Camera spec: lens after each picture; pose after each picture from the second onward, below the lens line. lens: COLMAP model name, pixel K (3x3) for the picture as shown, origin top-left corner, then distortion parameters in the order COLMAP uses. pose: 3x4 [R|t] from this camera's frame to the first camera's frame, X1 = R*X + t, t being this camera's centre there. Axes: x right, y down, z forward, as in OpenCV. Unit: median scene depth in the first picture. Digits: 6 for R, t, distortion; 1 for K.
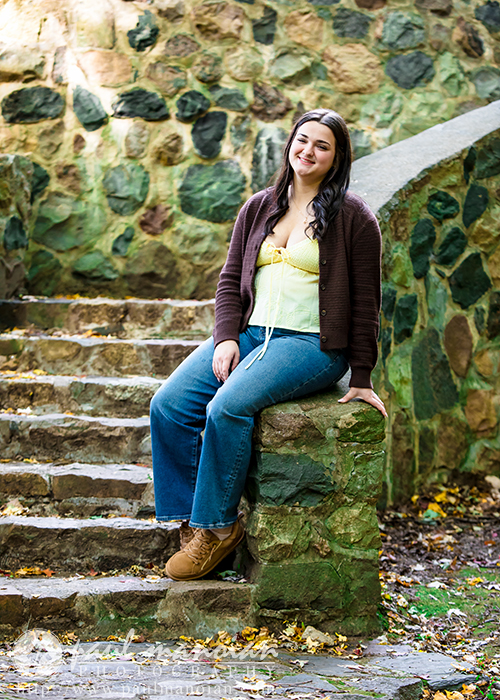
lens RADIAL K [[2199.3, 0, 250.0], [0, 2199.3, 350.0], [0, 0, 1]] dist [0.005725, 0.772865]
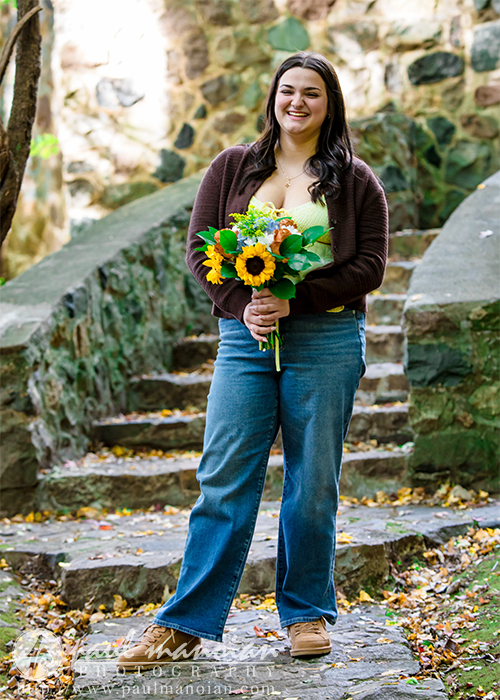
lens RADIAL K [[2076.0, 0, 250.0], [0, 2076.0, 350.0], [0, 0, 1]] dist [-0.120012, -0.203530]
pose [[0.900302, -0.066636, -0.430135, 0.338160], [0.077529, 0.996959, 0.007825, 0.027449], [0.428306, -0.040393, 0.902731, -0.055838]]
